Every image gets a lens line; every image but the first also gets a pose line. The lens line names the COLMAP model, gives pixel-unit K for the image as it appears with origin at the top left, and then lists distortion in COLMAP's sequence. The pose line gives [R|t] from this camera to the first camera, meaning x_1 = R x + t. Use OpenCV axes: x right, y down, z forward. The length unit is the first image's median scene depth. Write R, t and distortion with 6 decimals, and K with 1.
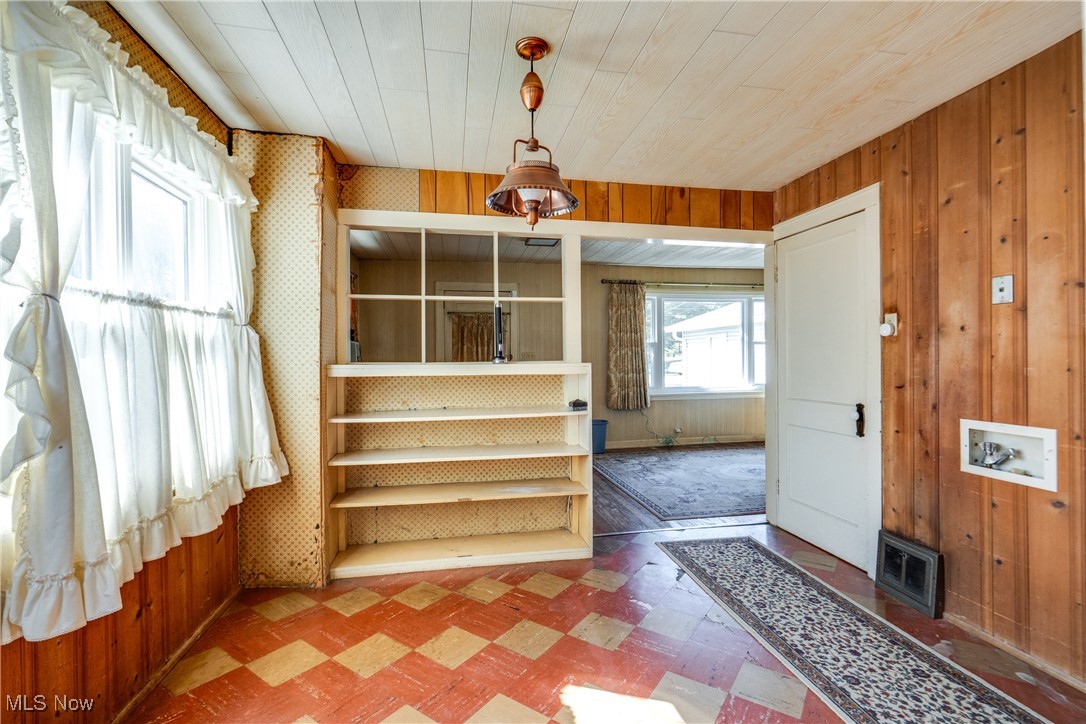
lens RADIAL K [[501.7, 0, 551.2], [0, 501.7, 358.8], [0, 0, 1]] dist [-0.001995, 0.000840]
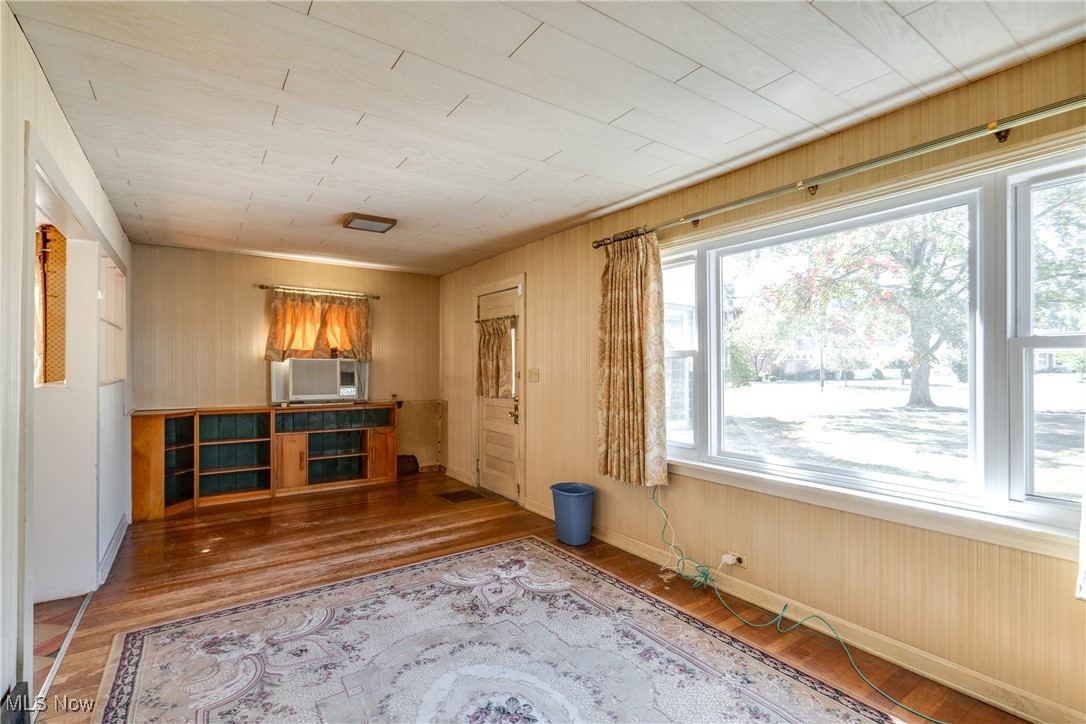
lens RADIAL K [[501.1, 0, 534.8], [0, 501.1, 368.9], [0, 0, 1]] dist [-0.002919, 0.000544]
pose [[0.400409, 0.011737, -0.916262, 0.588806], [-0.010497, 0.999911, 0.008221, -0.018738], [0.916277, 0.006326, 0.400496, 0.708459]]
